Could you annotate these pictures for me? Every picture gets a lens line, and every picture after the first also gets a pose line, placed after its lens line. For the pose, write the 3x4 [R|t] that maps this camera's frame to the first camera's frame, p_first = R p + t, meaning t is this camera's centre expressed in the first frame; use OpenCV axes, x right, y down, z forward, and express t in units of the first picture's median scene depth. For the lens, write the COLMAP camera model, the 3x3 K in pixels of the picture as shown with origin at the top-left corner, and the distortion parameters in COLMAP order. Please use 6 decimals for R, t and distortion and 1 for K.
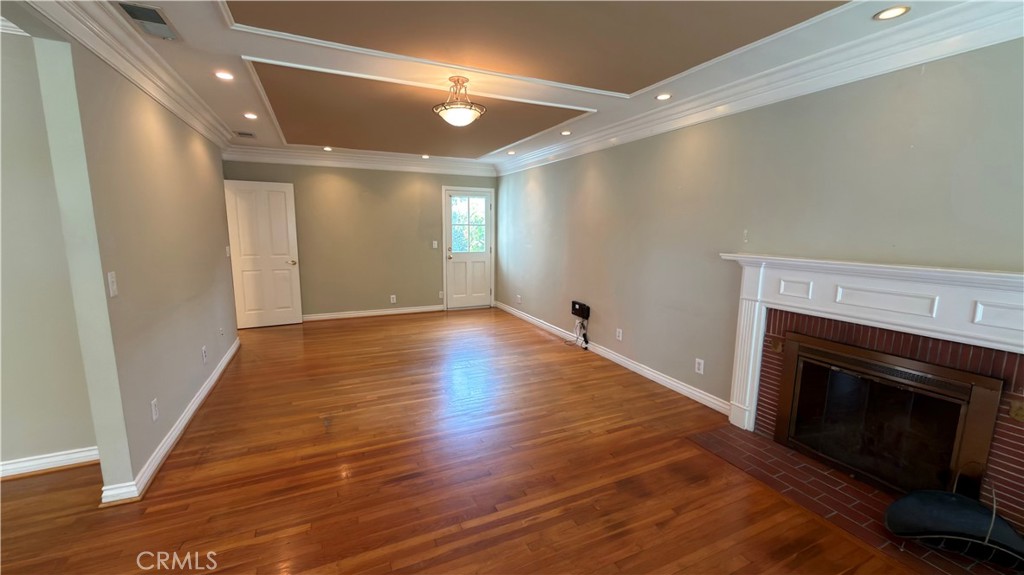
lens RADIAL K [[405.5, 0, 512.0], [0, 405.5, 287.5], [0, 0, 1]] dist [0.000141, -0.000051]
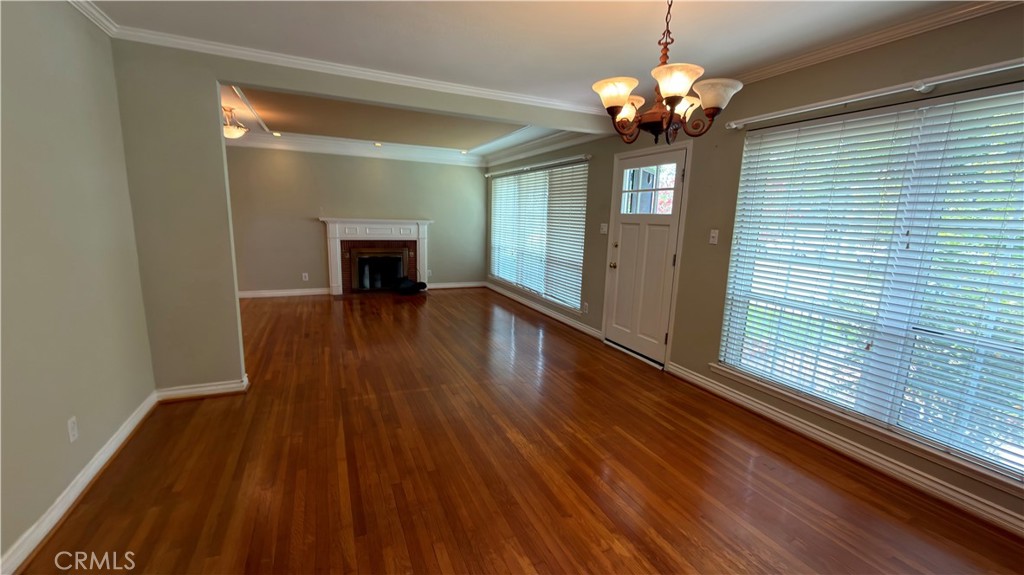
lens RADIAL K [[405.5, 0, 512.0], [0, 405.5, 287.5], [0, 0, 1]] dist [0.000141, -0.000051]
pose [[-0.000649, -0.183146, 0.983086, -1.795306], [0.121541, 0.975783, 0.181866, 0.009990], [-0.992586, 0.119603, 0.021627, -0.031060]]
